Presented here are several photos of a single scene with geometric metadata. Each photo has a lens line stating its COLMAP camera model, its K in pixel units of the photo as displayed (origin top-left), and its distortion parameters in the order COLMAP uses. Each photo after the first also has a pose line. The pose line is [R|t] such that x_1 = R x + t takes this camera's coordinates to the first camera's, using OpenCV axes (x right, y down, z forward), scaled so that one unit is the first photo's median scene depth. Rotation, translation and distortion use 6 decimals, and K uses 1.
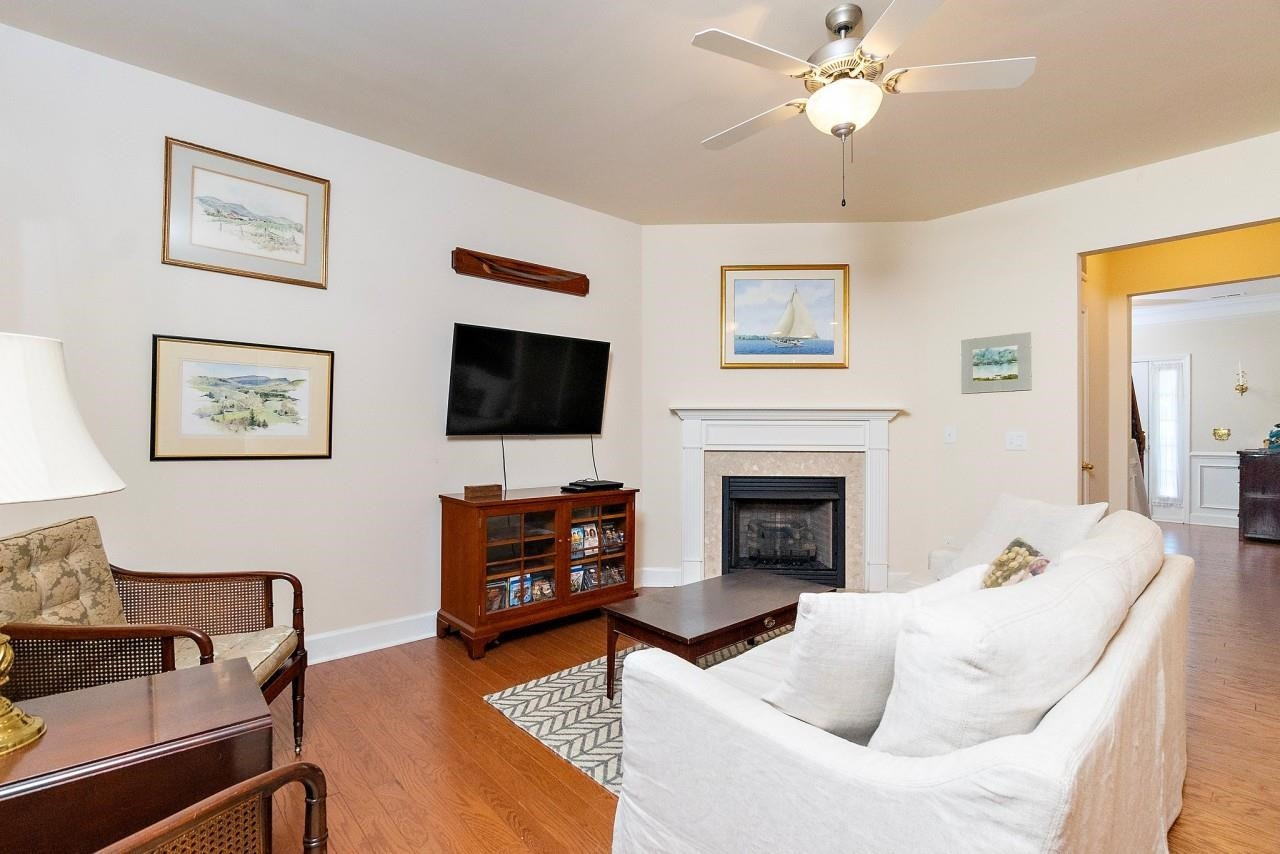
lens RADIAL K [[585.2, 0, 644.6], [0, 585.2, 427.0], [0, 0, 1]] dist [-0.005641, -0.000326]
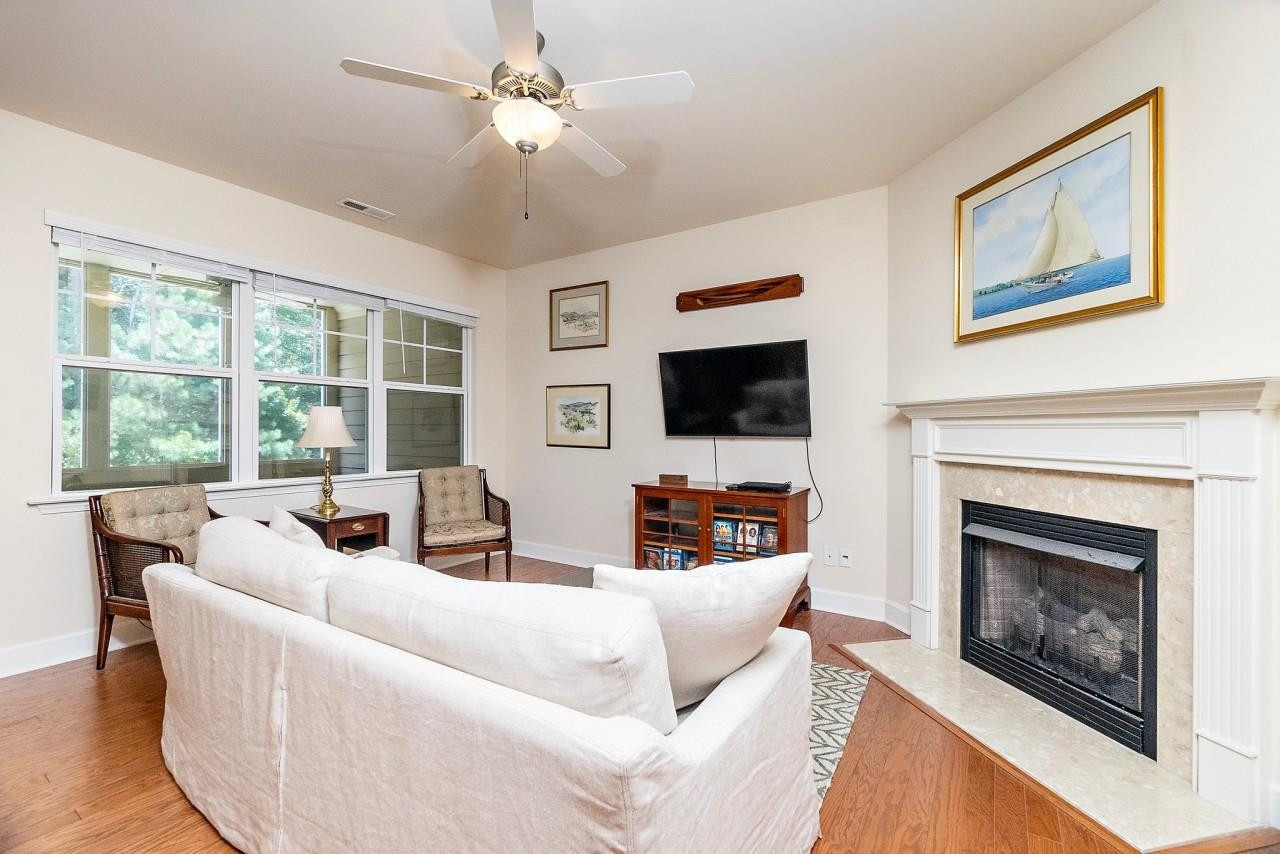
lens RADIAL K [[549.7, 0, 638.2], [0, 549.7, 429.8], [0, 0, 1]] dist [-0.000369, 0.000126]
pose [[0.252011, -0.004127, -0.967715, 0.752640], [0.001075, 0.999991, -0.003985, 0.004662], [0.967724, -0.000036, 0.252014, 0.529592]]
